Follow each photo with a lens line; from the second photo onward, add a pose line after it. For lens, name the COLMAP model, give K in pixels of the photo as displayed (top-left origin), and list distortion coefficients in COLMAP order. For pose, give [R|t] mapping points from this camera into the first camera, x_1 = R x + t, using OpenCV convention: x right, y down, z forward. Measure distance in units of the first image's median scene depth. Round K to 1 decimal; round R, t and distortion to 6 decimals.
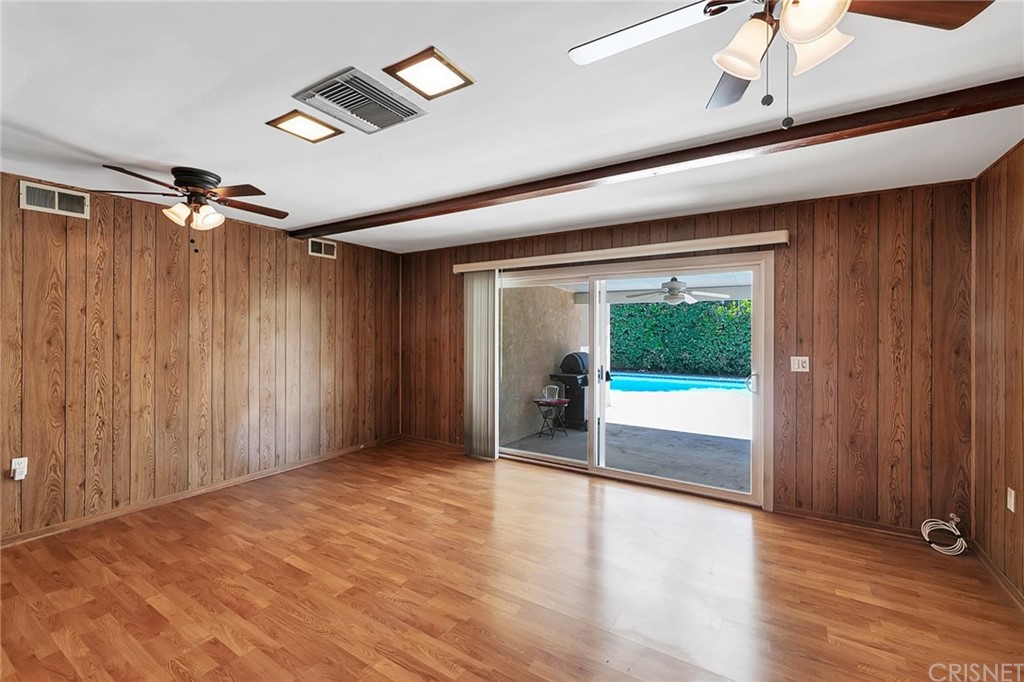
lens RADIAL K [[439.4, 0, 515.4], [0, 439.4, 327.8], [0, 0, 1]] dist [-0.000927, -0.000332]
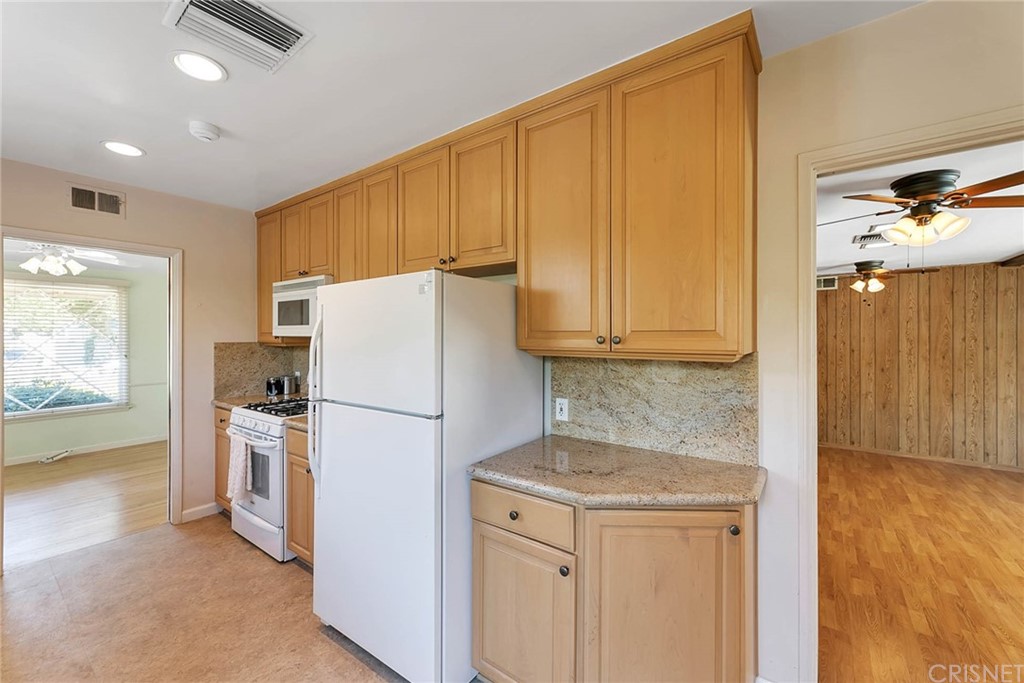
lens RADIAL K [[418.9, 0, 511.4], [0, 418.9, 336.6], [0, 0, 1]] dist [0.000670, -0.000958]
pose [[-0.072991, 0.000166, -0.997333, 0.942214], [0.008483, 0.999964, -0.000455, -0.051117], [0.997296, -0.008494, -0.072990, -0.281428]]
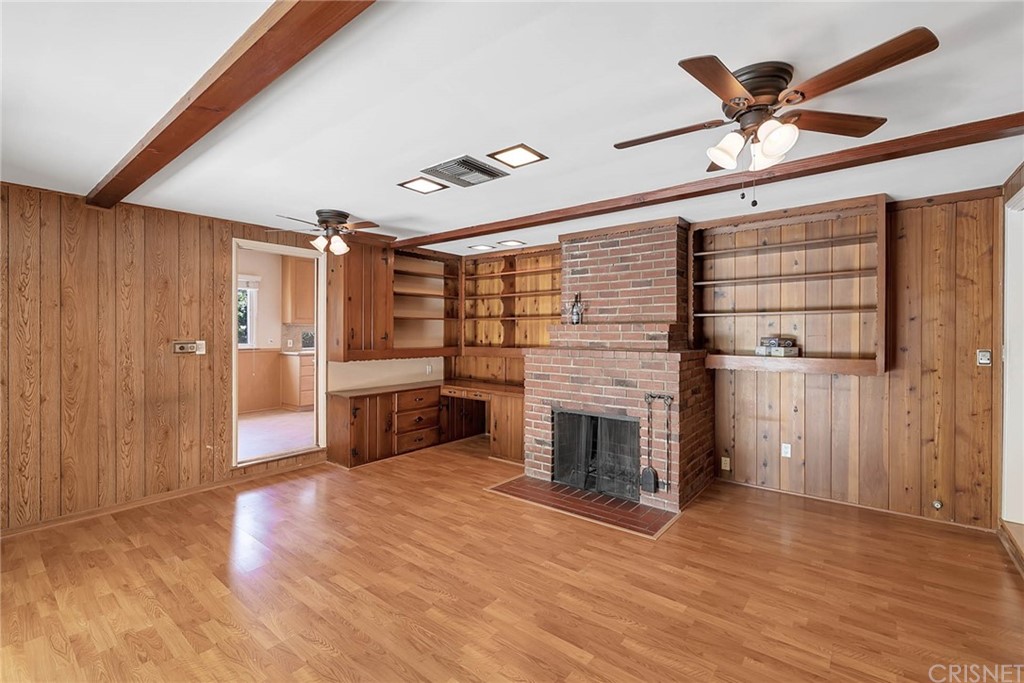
lens RADIAL K [[463.9, 0, 496.6], [0, 463.9, 330.9], [0, 0, 1]] dist [-0.001862, 0.000511]
pose [[-0.988533, -0.003888, 0.150956, -0.413166], [-0.004608, 0.999980, -0.004418, 0.008631], [-0.150936, -0.005063, -0.988531, 1.497546]]
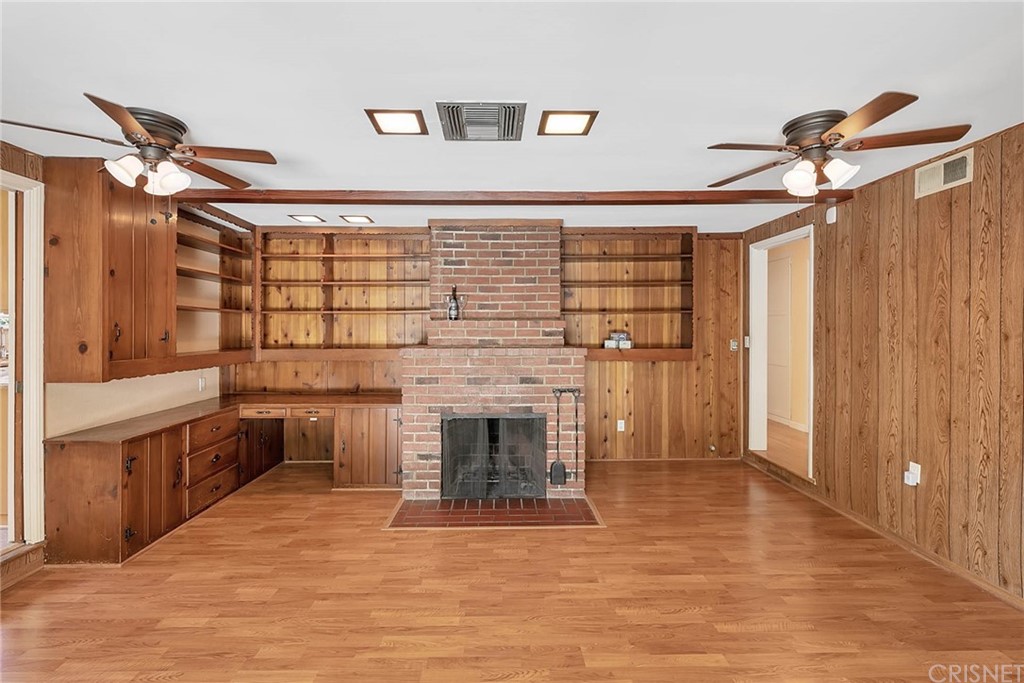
lens RADIAL K [[463.9, 0, 506.5], [0, 463.9, 329.5], [0, 0, 1]] dist [-0.001862, 0.000511]
pose [[-0.840152, -0.000698, -0.542351, 0.135866], [0.000676, 0.999997, -0.002334, 0.009981], [0.542351, -0.002328, -0.840149, 1.220566]]
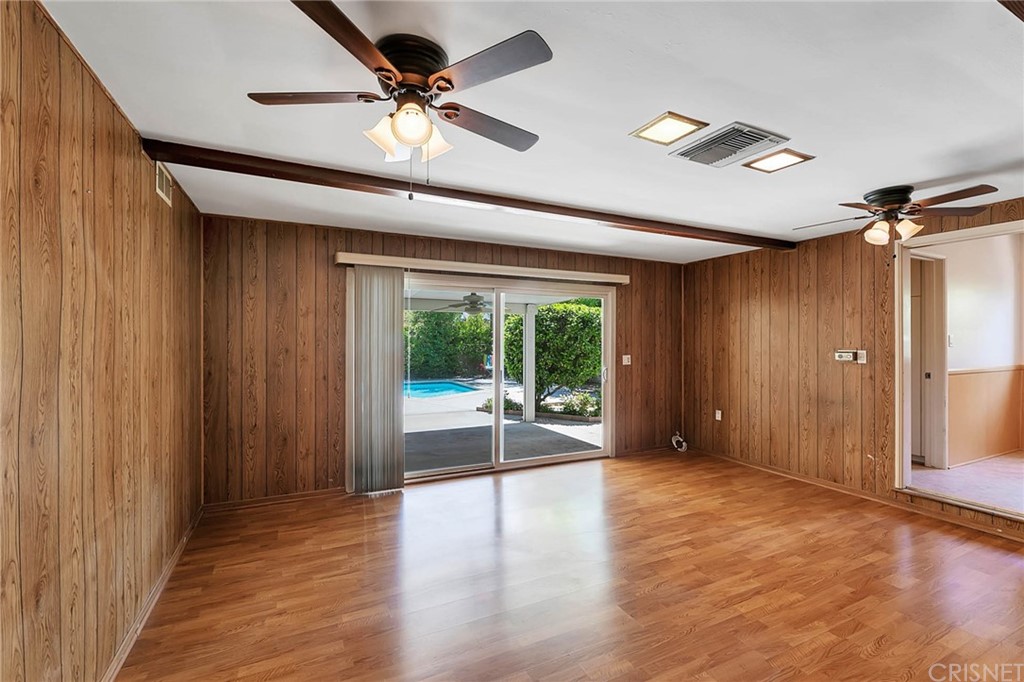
lens RADIAL K [[439.4, 0, 527.1], [0, 439.4, 339.8], [0, 0, 1]] dist [-0.000927, -0.000332]
pose [[0.517923, -0.000139, 0.855427, -0.983774], [-0.007427, 0.999962, 0.004659, 0.004091], [-0.855395, -0.008766, 0.517902, 0.518180]]
